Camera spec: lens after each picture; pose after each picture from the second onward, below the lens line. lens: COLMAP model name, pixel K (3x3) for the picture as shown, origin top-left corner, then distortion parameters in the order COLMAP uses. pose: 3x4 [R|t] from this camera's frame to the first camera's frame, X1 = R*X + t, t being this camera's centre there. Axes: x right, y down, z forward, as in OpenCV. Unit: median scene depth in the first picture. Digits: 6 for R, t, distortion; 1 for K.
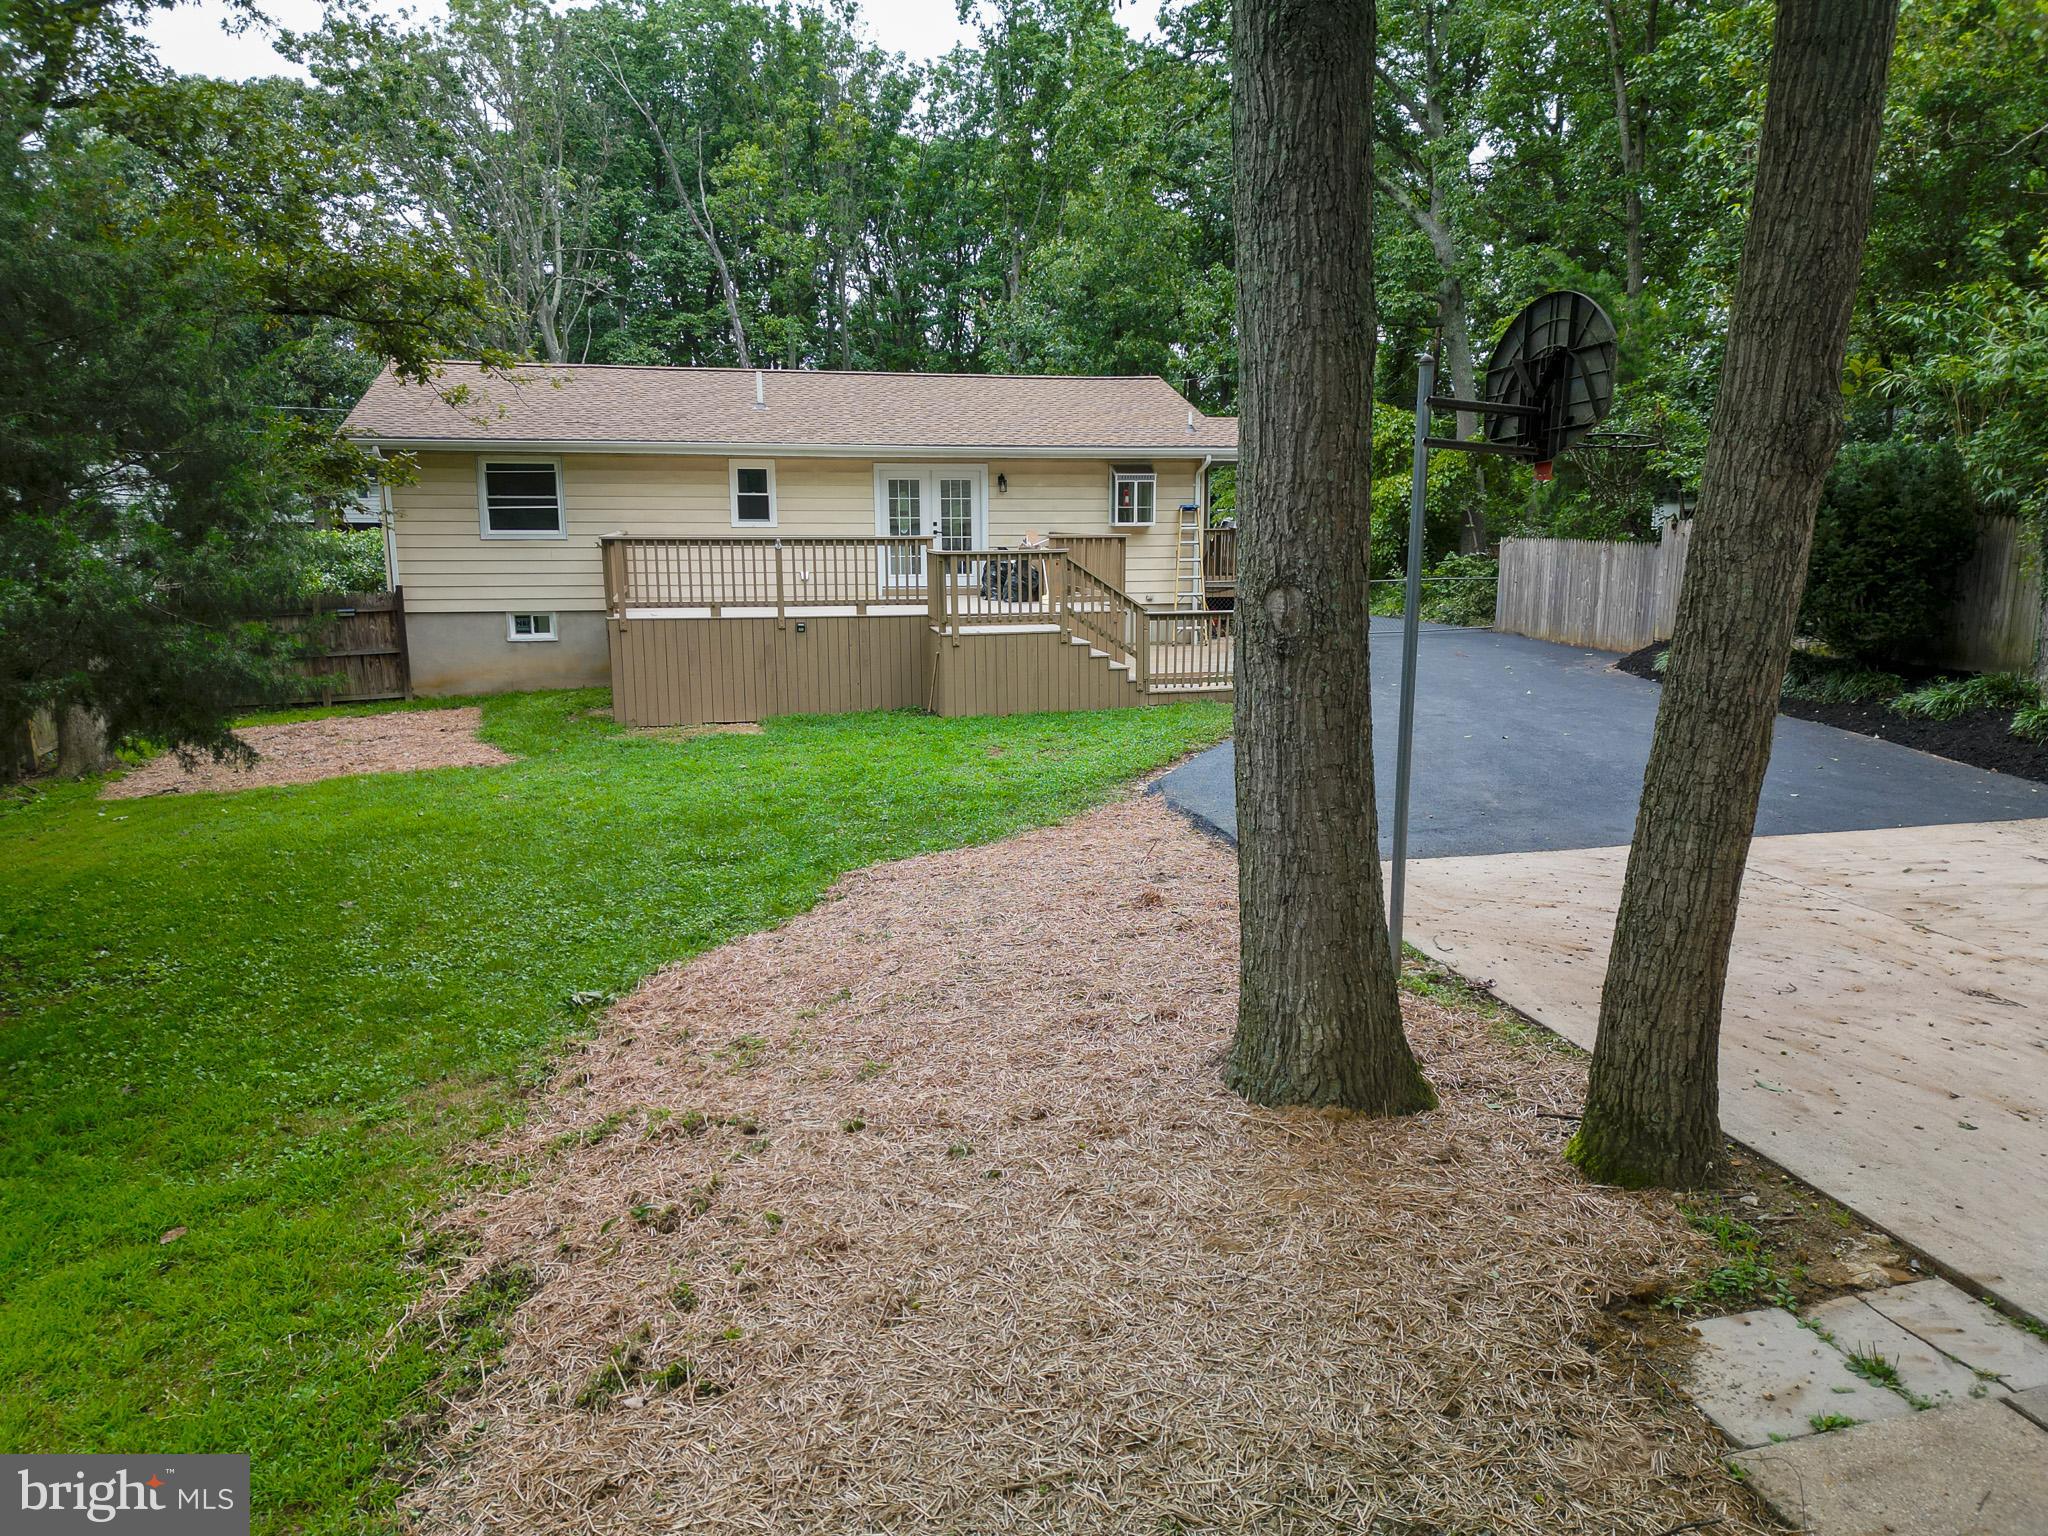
lens RADIAL K [[1435.1, 0, 1024.0], [0, 1435.1, 768.0], [0, 0, 1]] dist [0.030933, -0.000999]
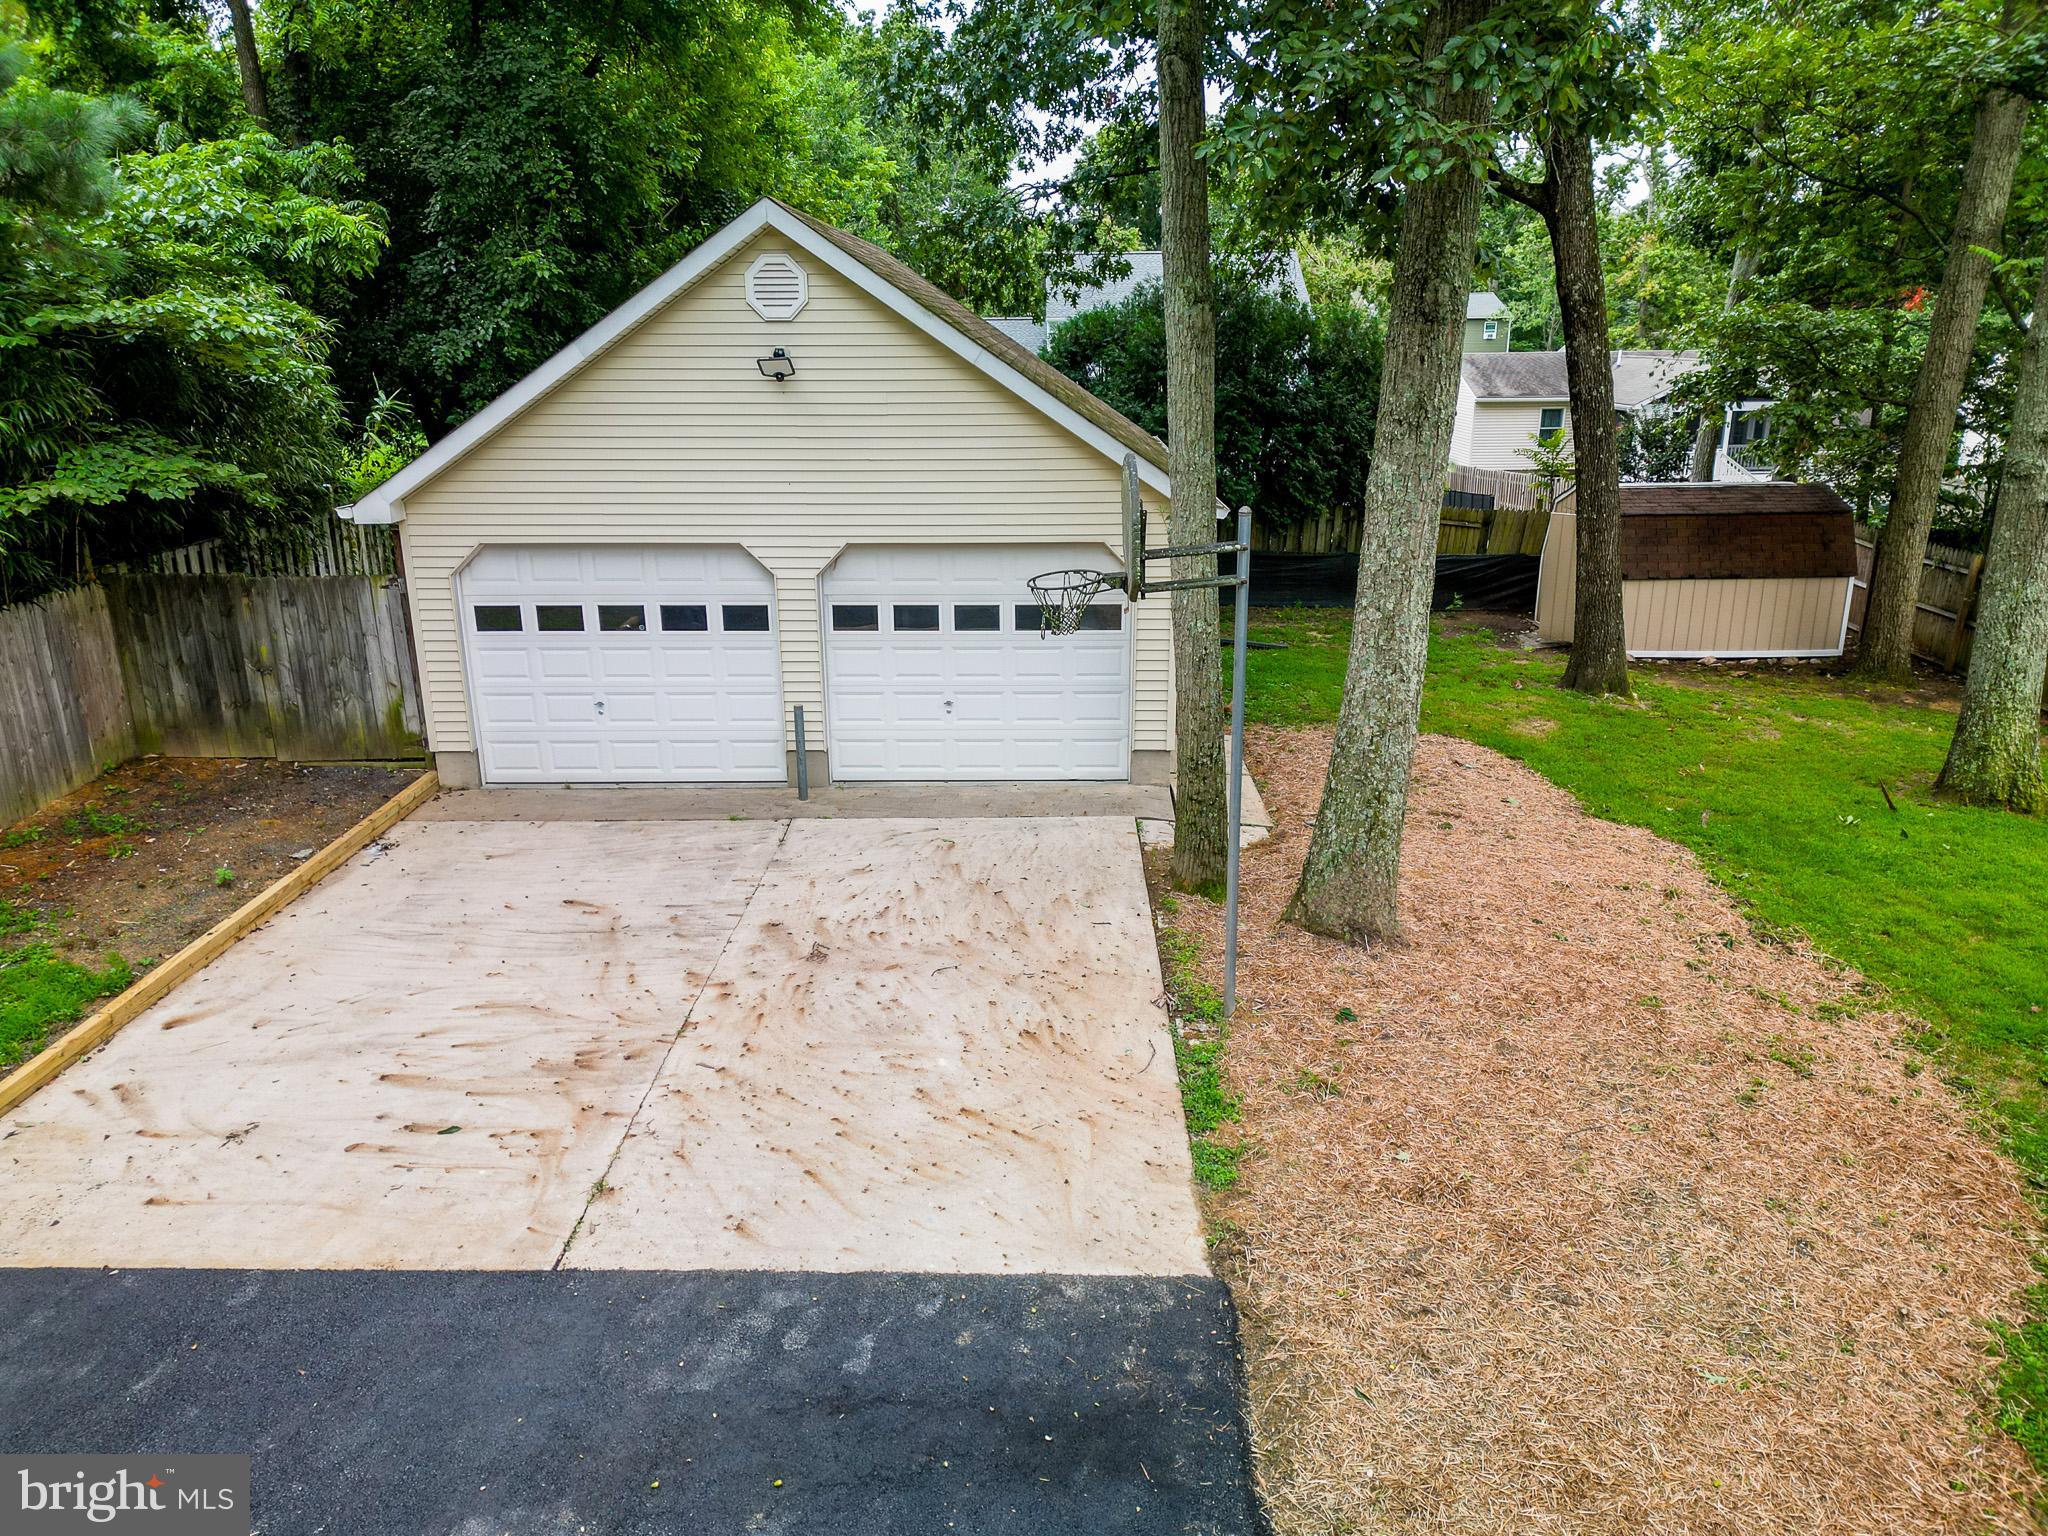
lens RADIAL K [[1418.9, 0, 1024.0], [0, 1418.9, 768.0], [0, 0, 1]] dist [0.102380, -0.134976]
pose [[-0.977334, -0.058345, 0.203506, 0.069357], [0.041575, 0.889659, 0.454729, -0.207485], [-0.207582, 0.452883, -0.867068, 0.700678]]
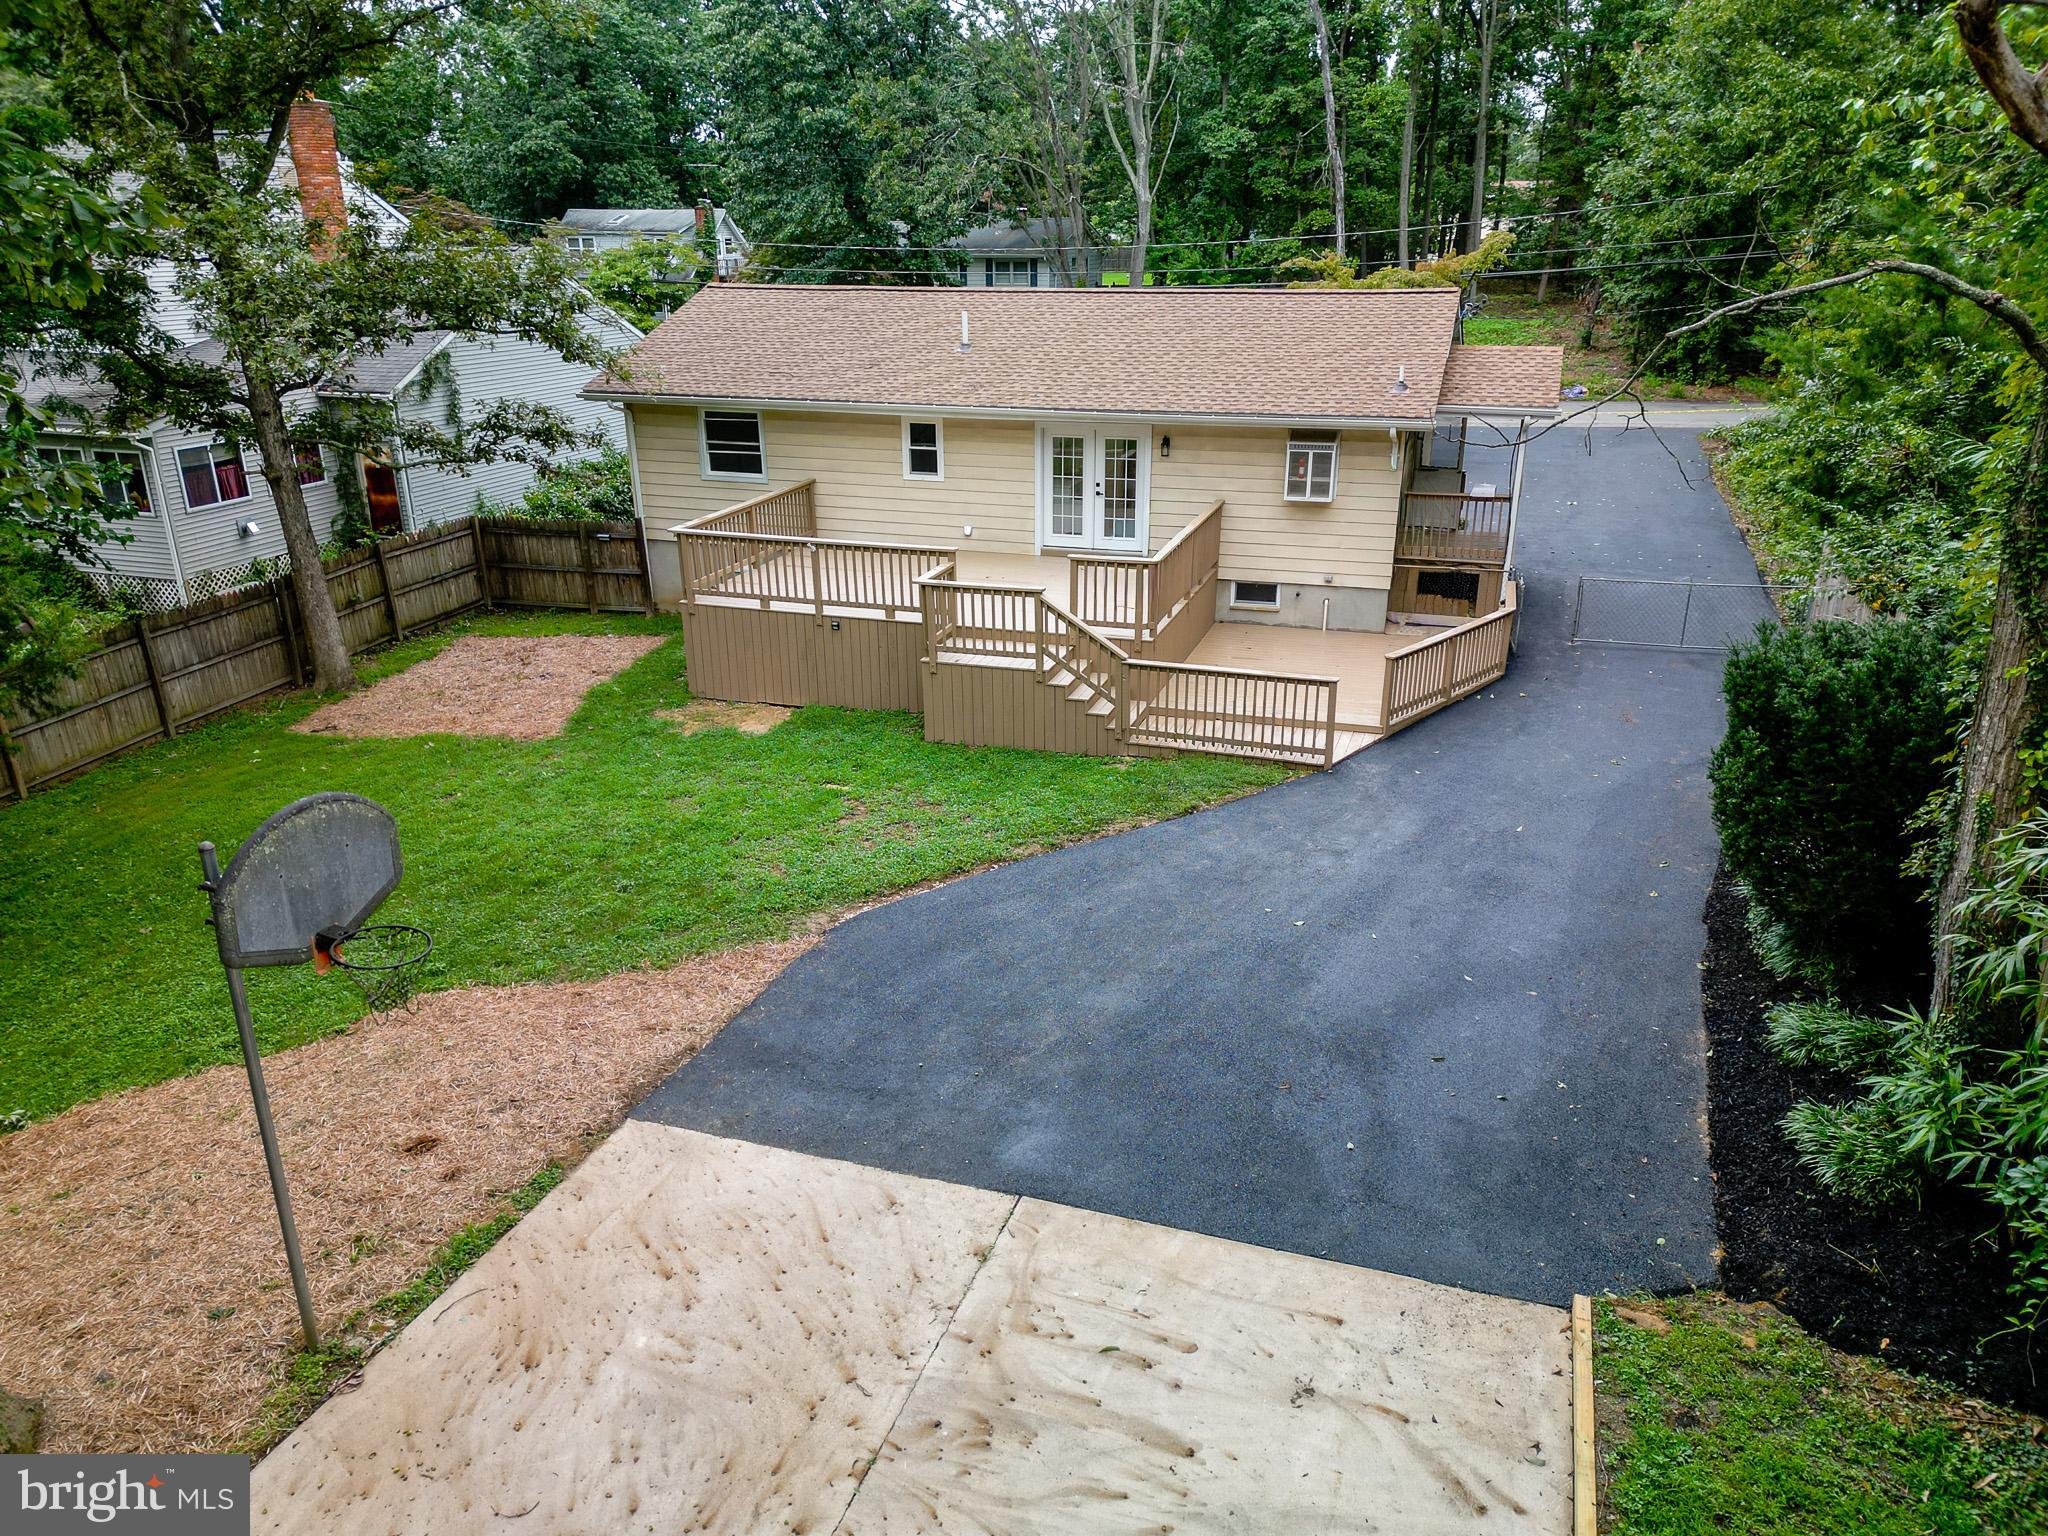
lens RADIAL K [[1418.9, 0, 1024.0], [0, 1418.9, 768.0], [0, 0, 1]] dist [0.102380, -0.134976]
pose [[0.860560, 0.176786, -0.477686, 0.415375], [-0.081078, 0.973422, 0.214188, -0.199596], [0.502855, -0.145592, 0.852021, 0.141743]]
